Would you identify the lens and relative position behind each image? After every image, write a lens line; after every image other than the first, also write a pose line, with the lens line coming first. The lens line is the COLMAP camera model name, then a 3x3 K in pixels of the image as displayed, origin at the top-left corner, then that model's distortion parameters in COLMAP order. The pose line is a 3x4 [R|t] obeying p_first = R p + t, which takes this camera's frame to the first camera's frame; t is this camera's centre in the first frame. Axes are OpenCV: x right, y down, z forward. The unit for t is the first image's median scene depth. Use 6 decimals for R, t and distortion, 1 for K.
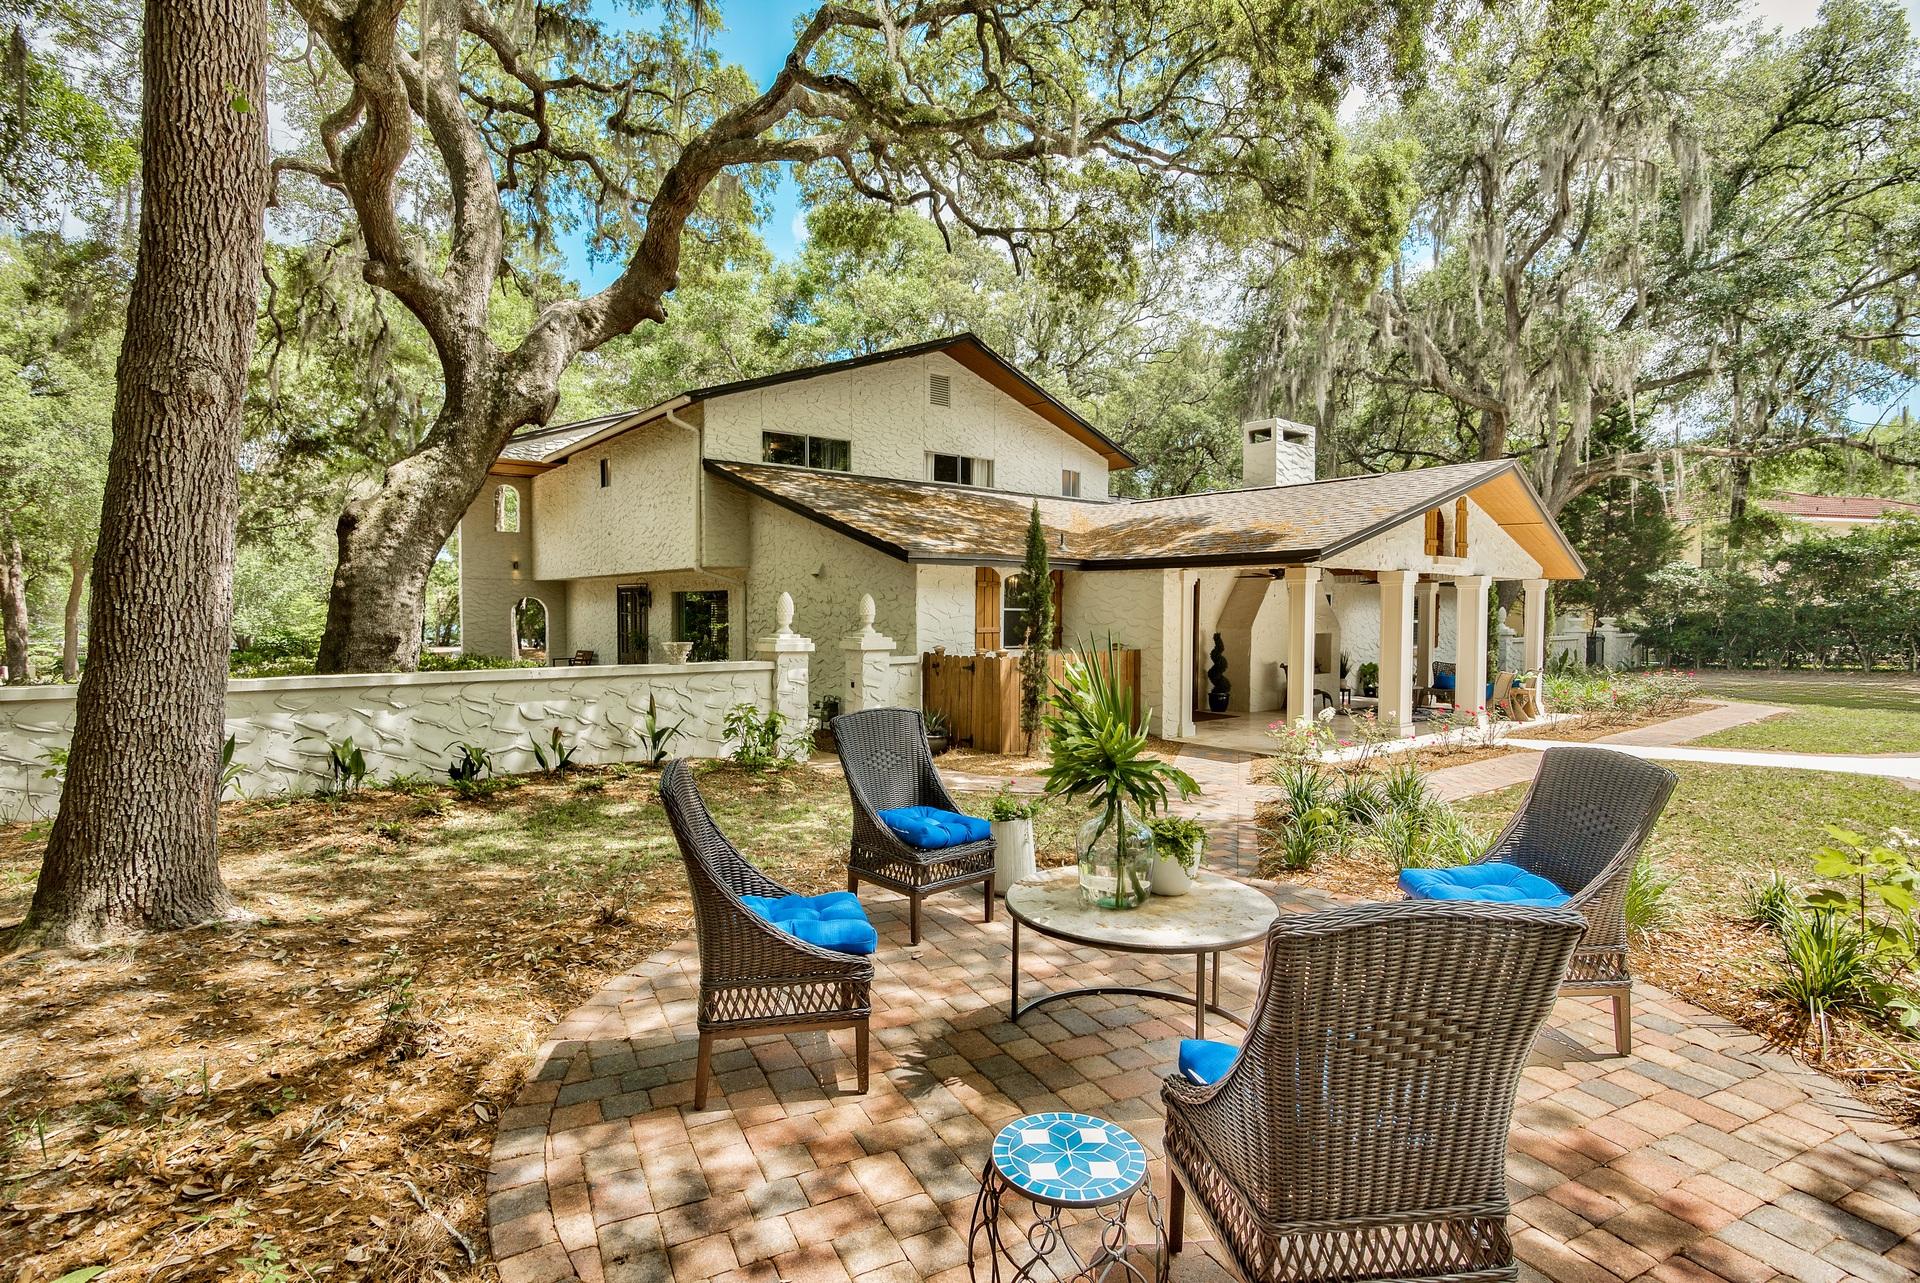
lens RADIAL K [[954.8, 0, 957.4], [0, 954.8, 653.6], [0, 0, 1]] dist [0.000125, -0.000013]
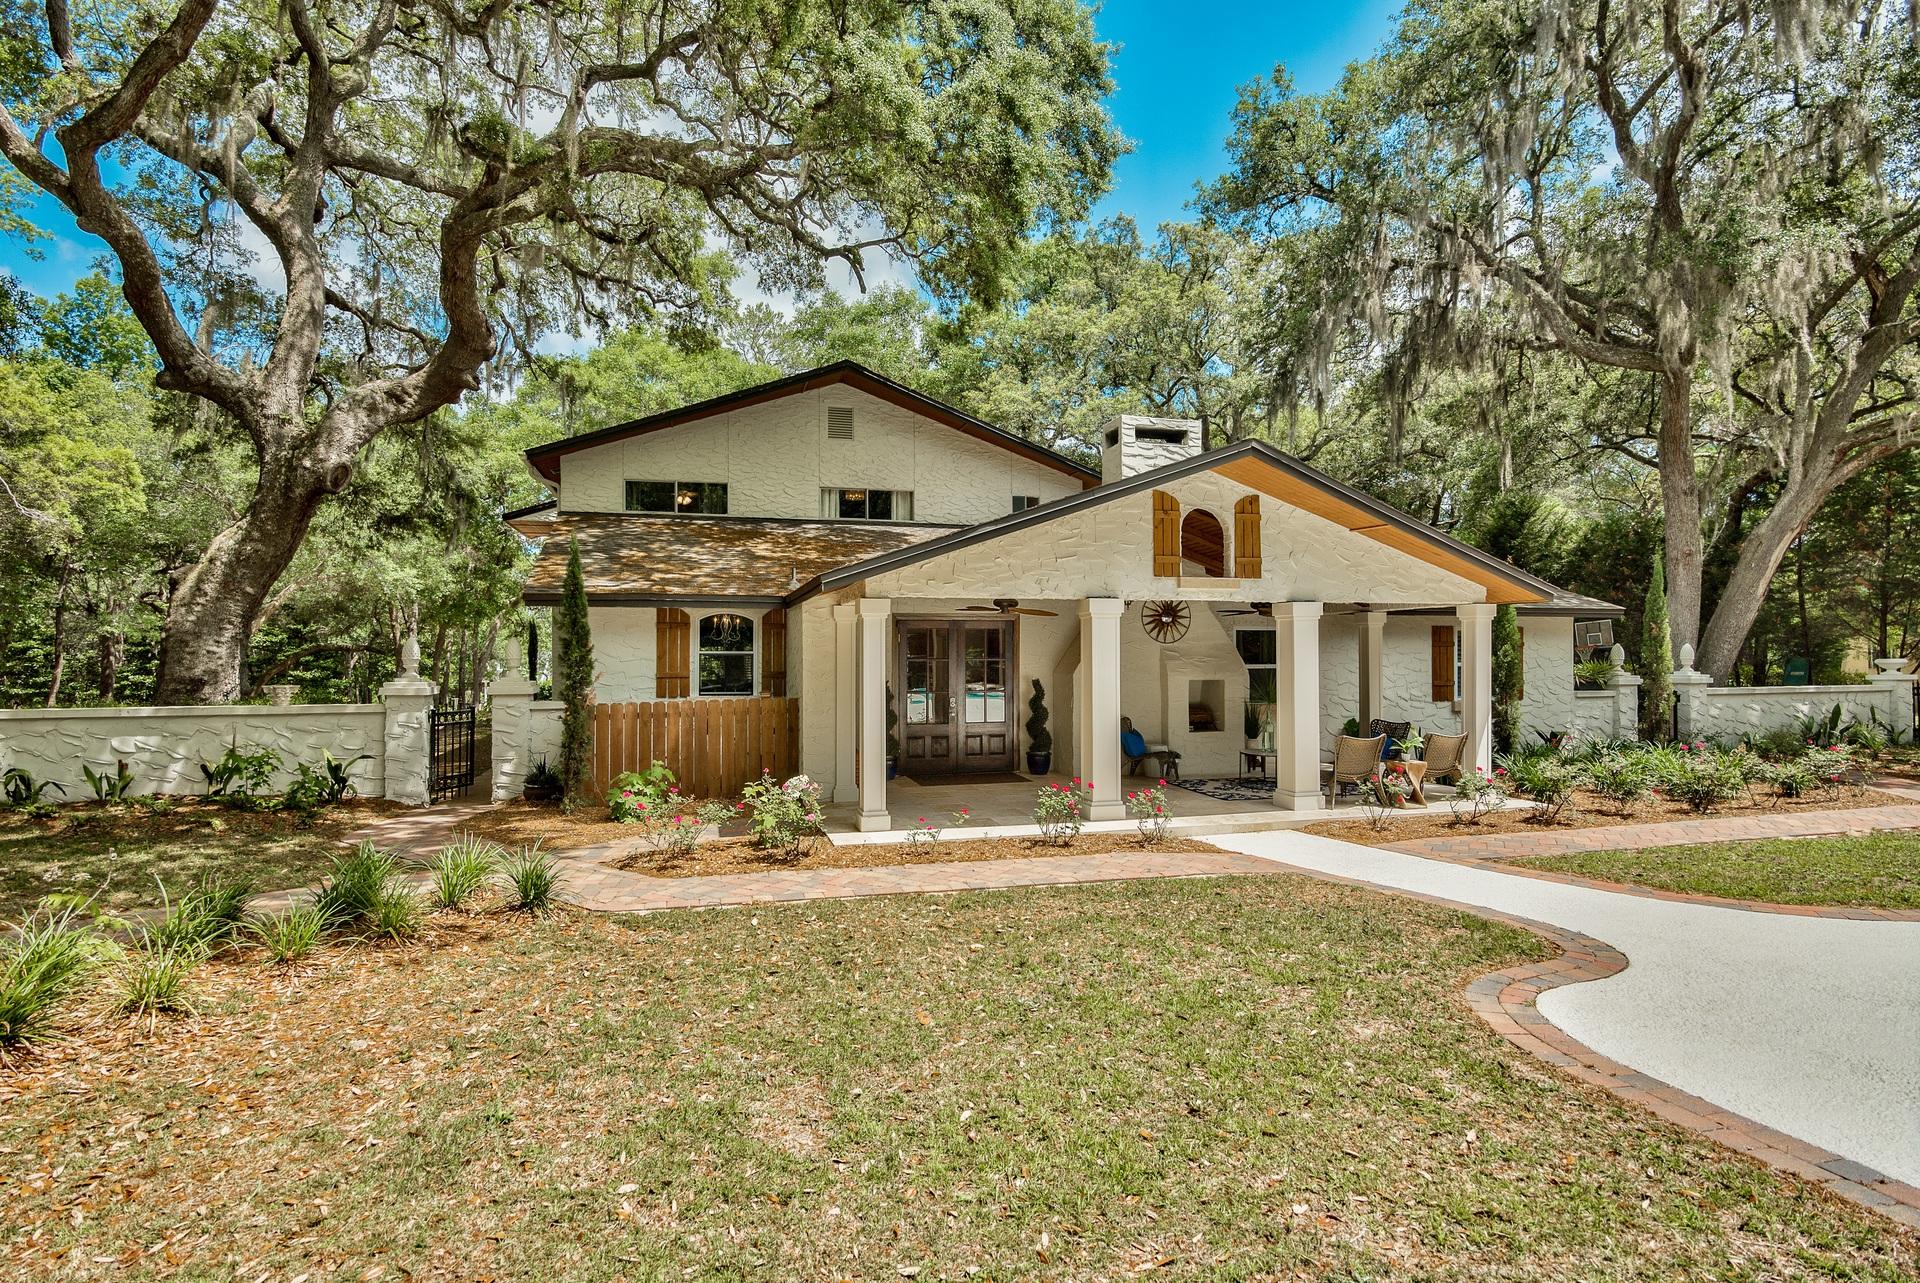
lens RADIAL K [[954.8, 0, 957.4], [0, 954.8, 653.6], [0, 0, 1]] dist [0.000125, -0.000013]
pose [[0.914000, -0.007018, -0.405654, 0.654926], [-0.011556, 0.998994, -0.043320, -0.007774], [0.405551, 0.044282, 0.912999, 0.256282]]
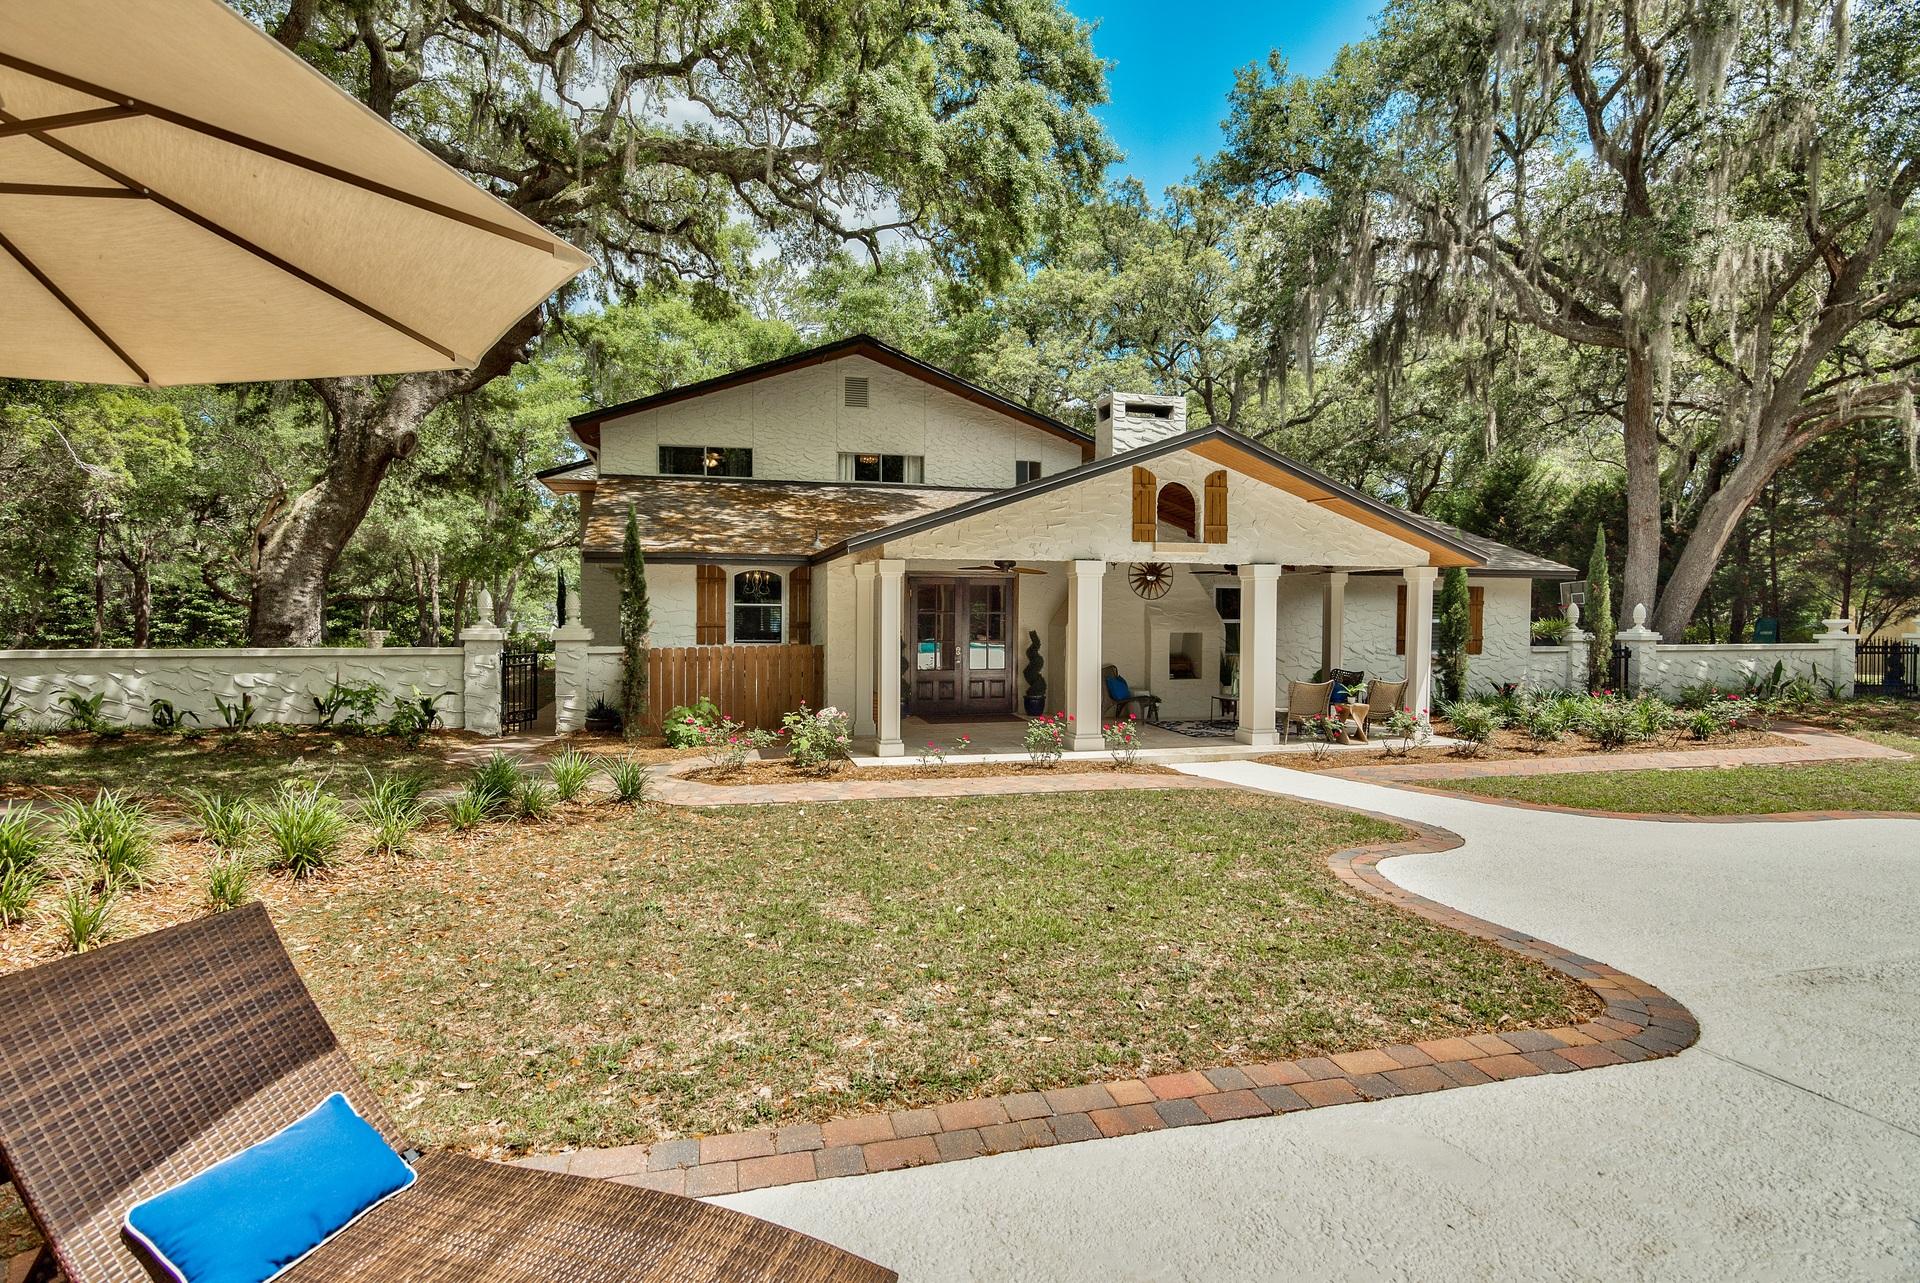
lens RADIAL K [[976.4, 0, 953.9], [0, 976.4, 645.9], [0, 0, 1]] dist [-0.001678, -0.000412]
pose [[0.908824, 0.016152, -0.416867, 0.715739], [-0.019736, 0.999796, -0.004289, -0.001058], [0.416713, 0.012125, 0.908957, 0.128993]]
